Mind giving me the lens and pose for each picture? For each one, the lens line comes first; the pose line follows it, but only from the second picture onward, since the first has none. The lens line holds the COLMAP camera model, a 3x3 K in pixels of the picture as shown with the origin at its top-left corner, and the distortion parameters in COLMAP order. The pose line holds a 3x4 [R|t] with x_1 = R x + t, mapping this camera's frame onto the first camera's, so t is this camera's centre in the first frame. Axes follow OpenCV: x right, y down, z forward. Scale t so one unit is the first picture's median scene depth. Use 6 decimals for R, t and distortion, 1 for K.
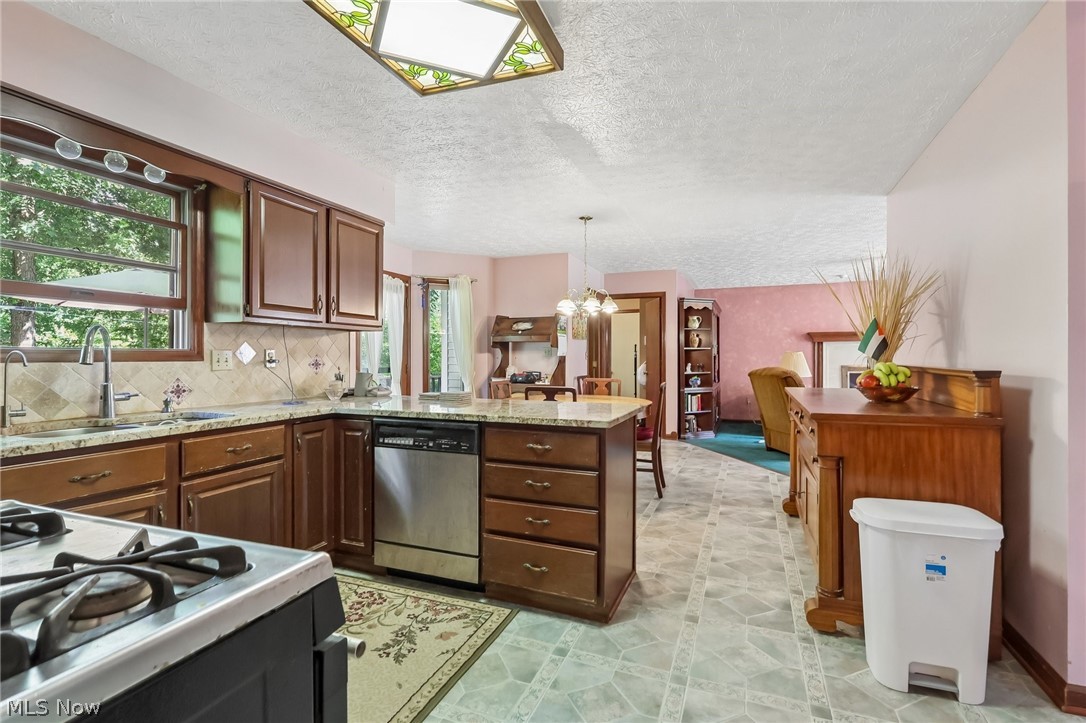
lens RADIAL K [[503.8, 0, 542.1], [0, 503.8, 357.9], [0, 0, 1]] dist [0.000171, 0.000270]
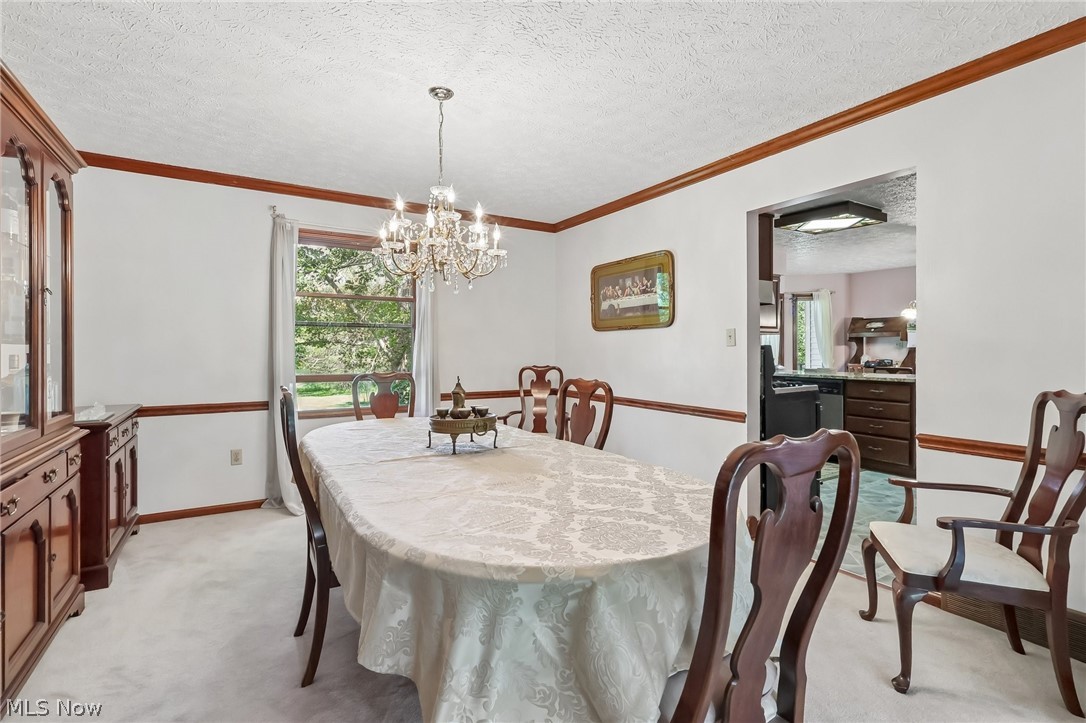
lens RADIAL K [[503.8, 0, 550.8], [0, 503.8, 350.4], [0, 0, 1]] dist [0.000171, 0.000270]
pose [[0.809252, -0.003990, -0.587448, 0.041228], [0.004019, 0.999991, -0.001255, 0.001598], [0.587448, -0.001346, 0.809261, -0.478505]]
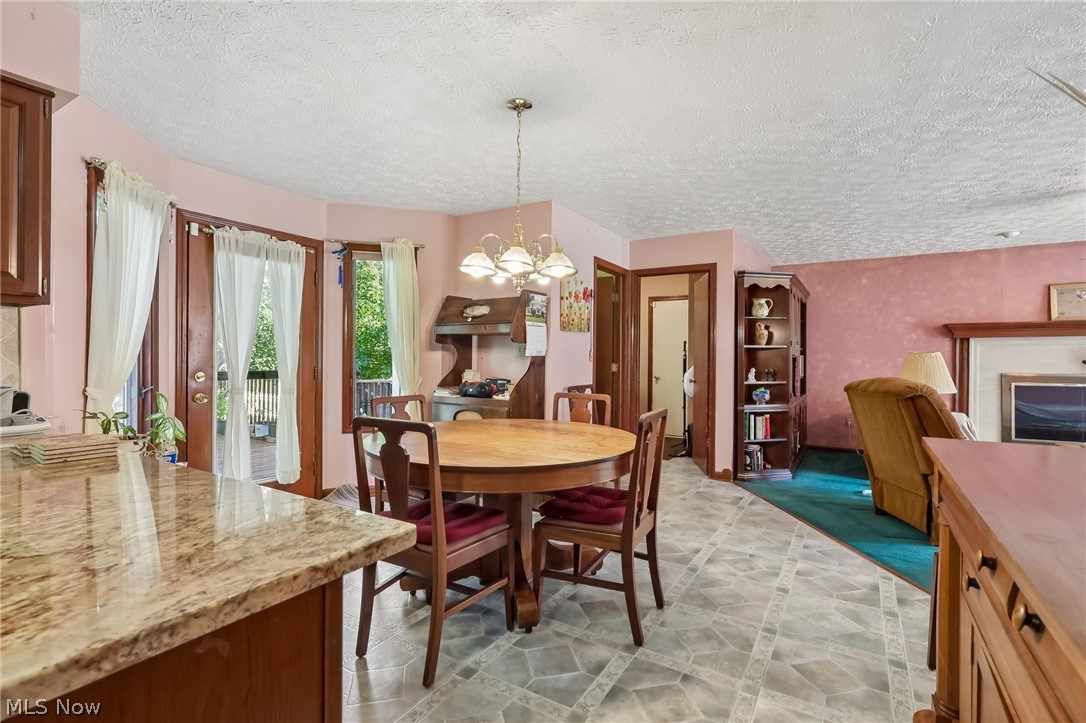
lens RADIAL K [[503.8, 0, 548.8], [0, 503.8, 358.8], [0, 0, 1]] dist [0.000171, 0.000270]
pose [[0.987208, 0.008916, -0.159189, 0.133702], [-0.008373, 0.999957, 0.004080, -0.002457], [0.159219, -0.002695, 0.987240, 0.297762]]
